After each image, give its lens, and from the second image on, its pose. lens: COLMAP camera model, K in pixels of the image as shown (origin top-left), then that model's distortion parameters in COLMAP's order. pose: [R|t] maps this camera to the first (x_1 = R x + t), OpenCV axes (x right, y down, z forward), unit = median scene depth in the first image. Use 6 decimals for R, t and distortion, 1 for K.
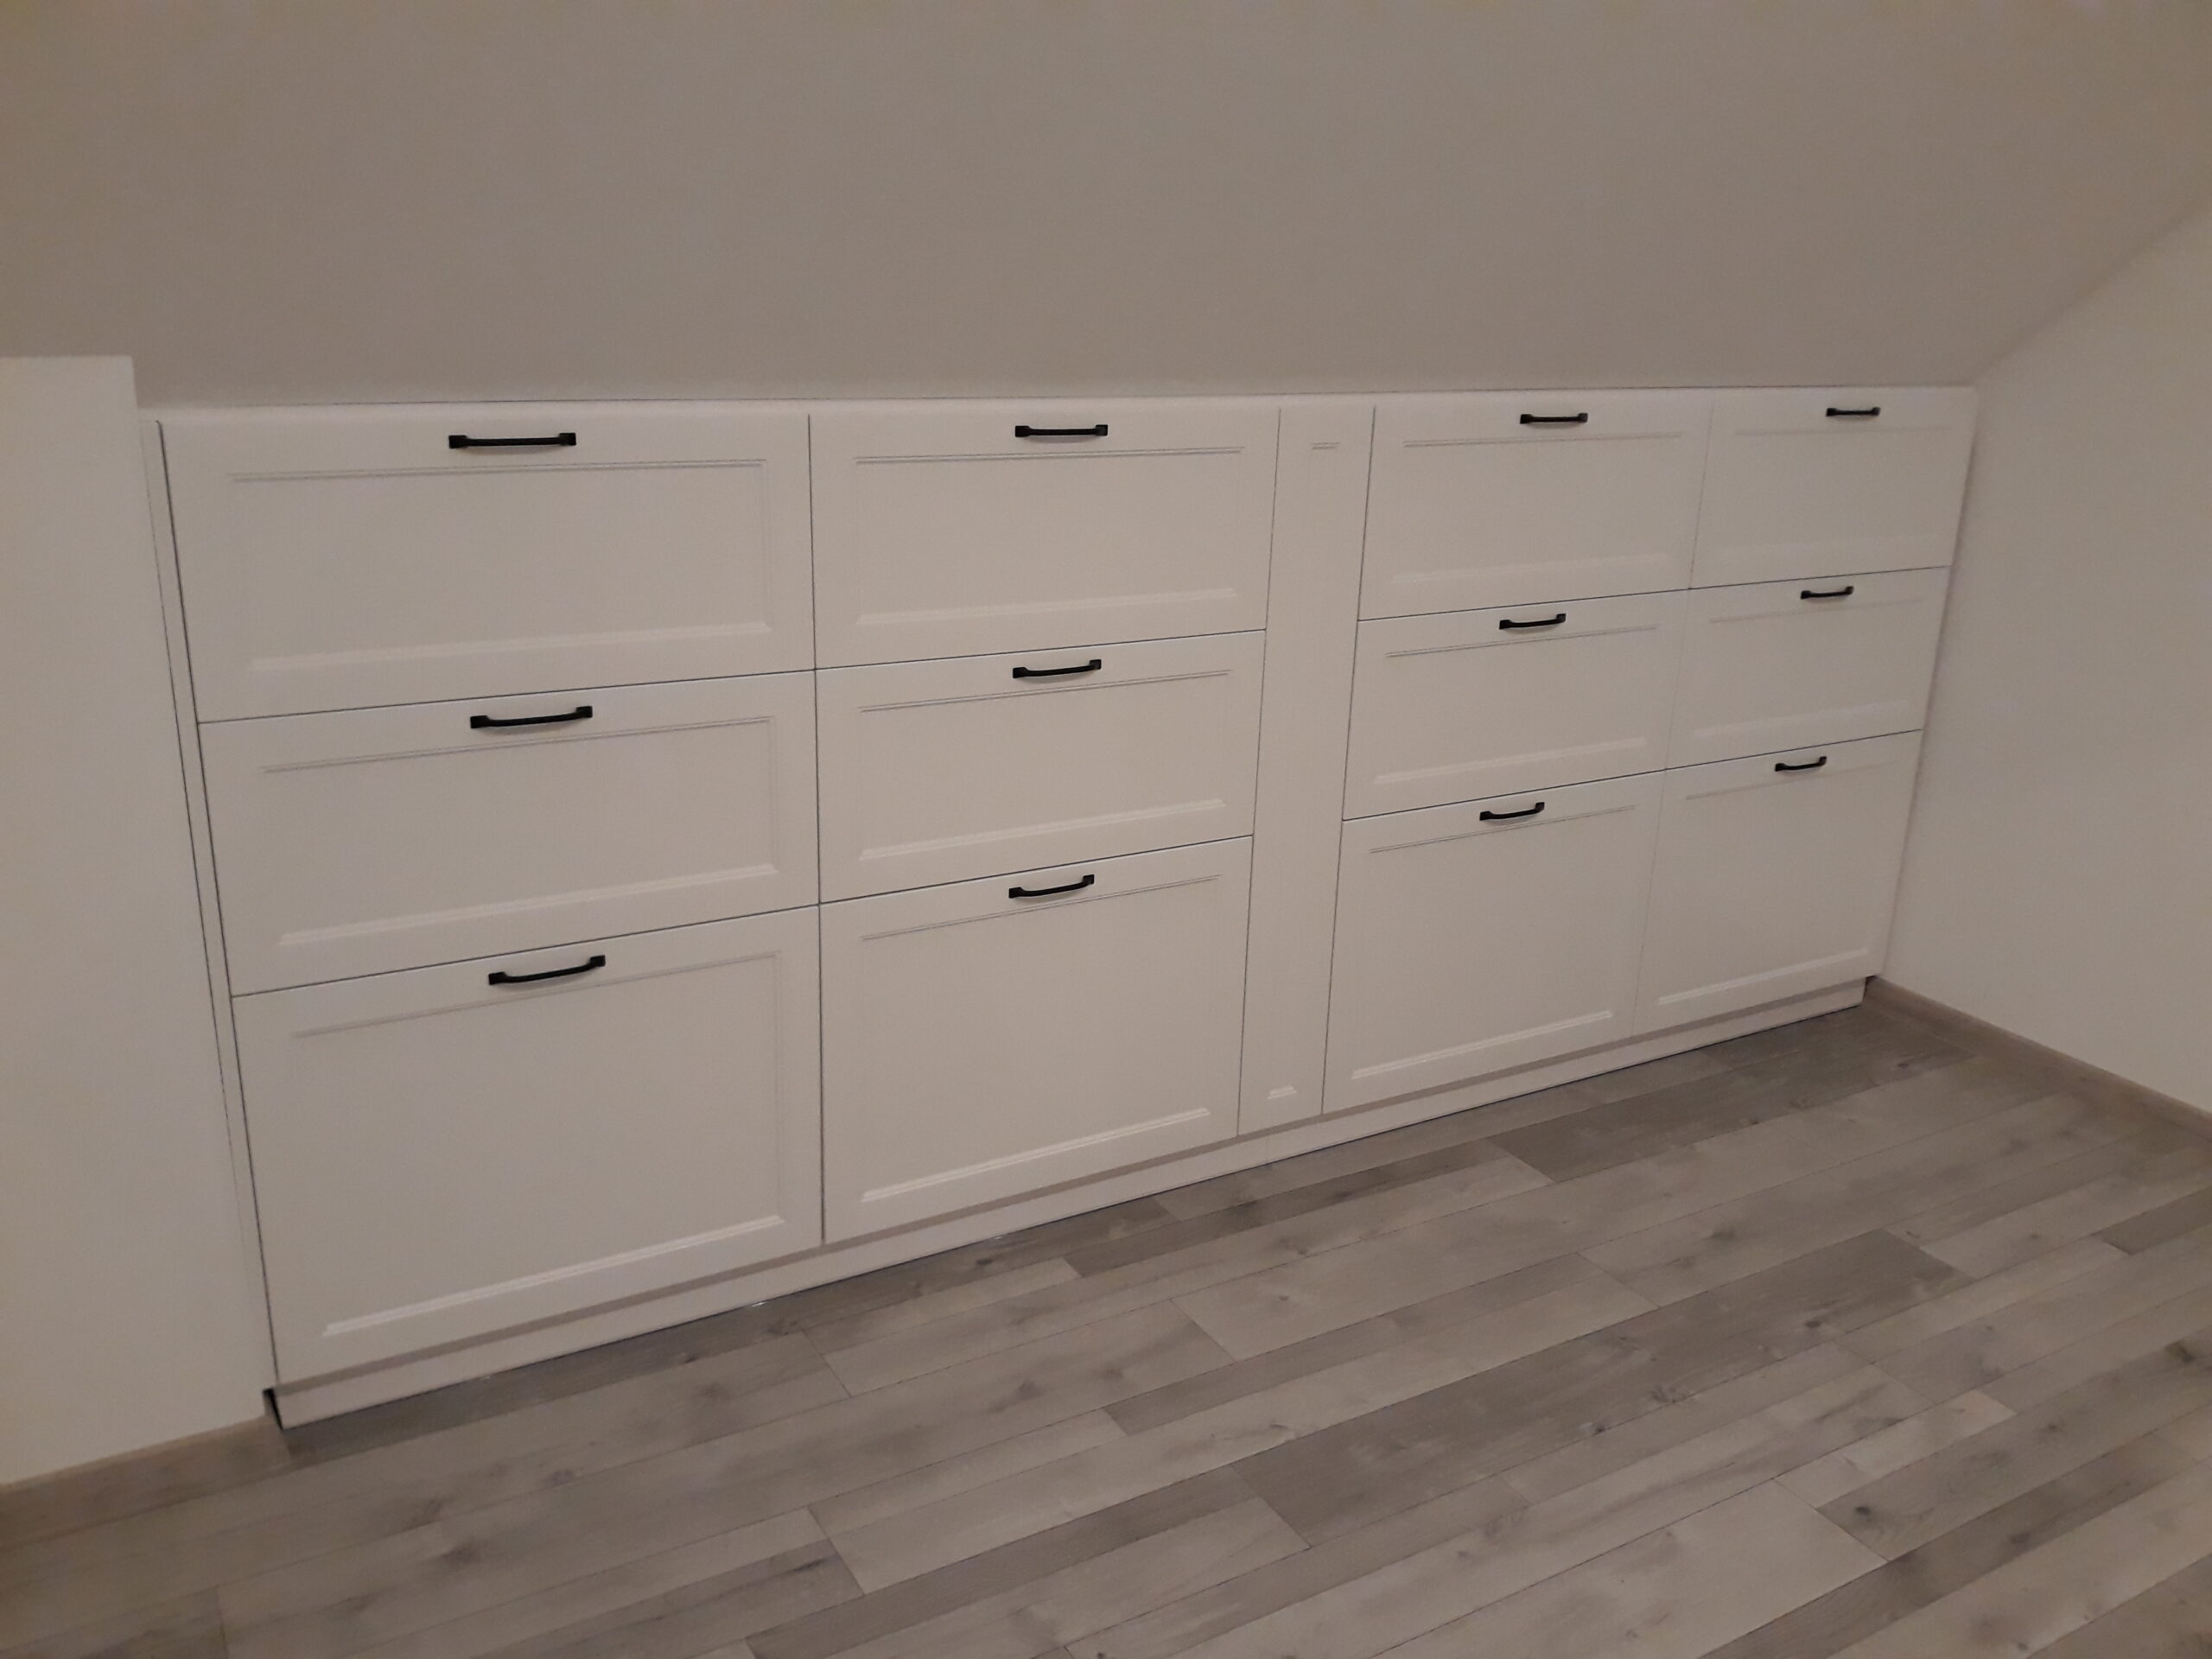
lens RADIAL K [[1802.1, 0, 1106.0], [0, 1802.1, 829.5], [0, 0, 1]] dist [-0.046141, 0.039415]
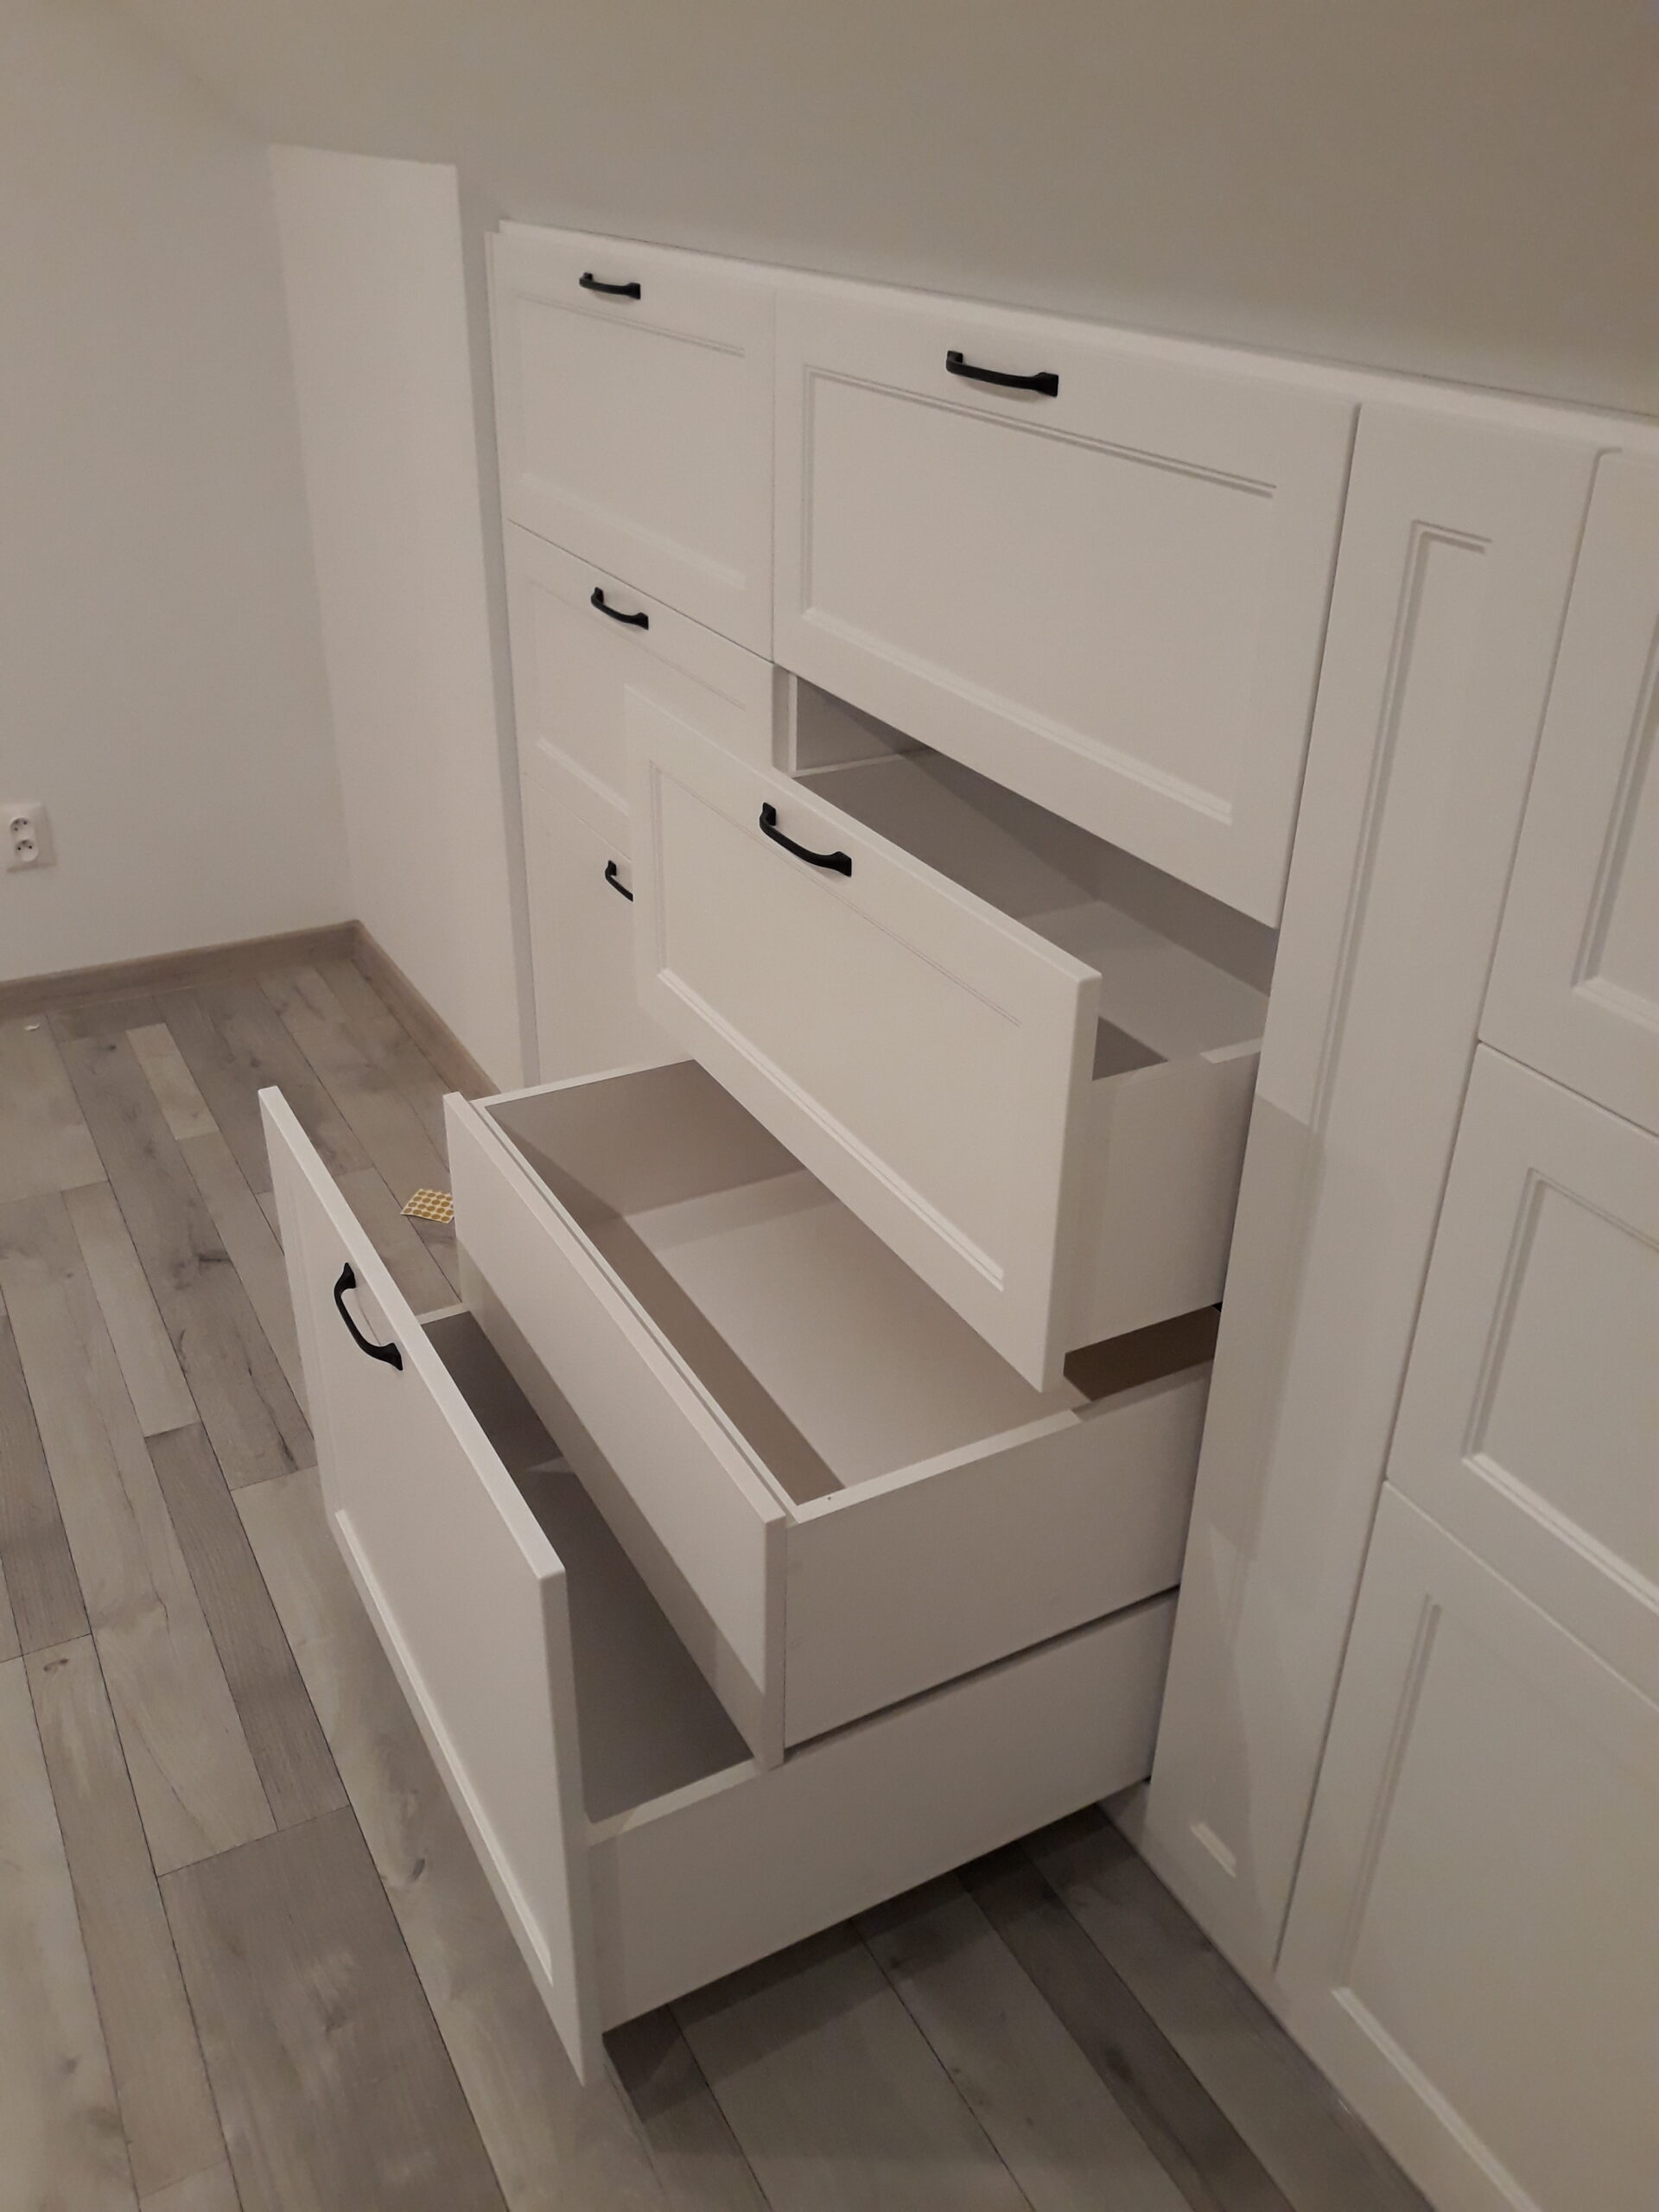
lens RADIAL K [[1802.1, 0, 829.5], [0, 1802.1, 1106.0], [0, 0, 1]] dist [-0.046141, 0.039415]
pose [[-0.024841, 0.450671, -0.892344, 0.628361], [-0.321737, 0.841524, 0.433961, -0.285795], [0.946503, 0.297880, 0.124093, 1.077091]]
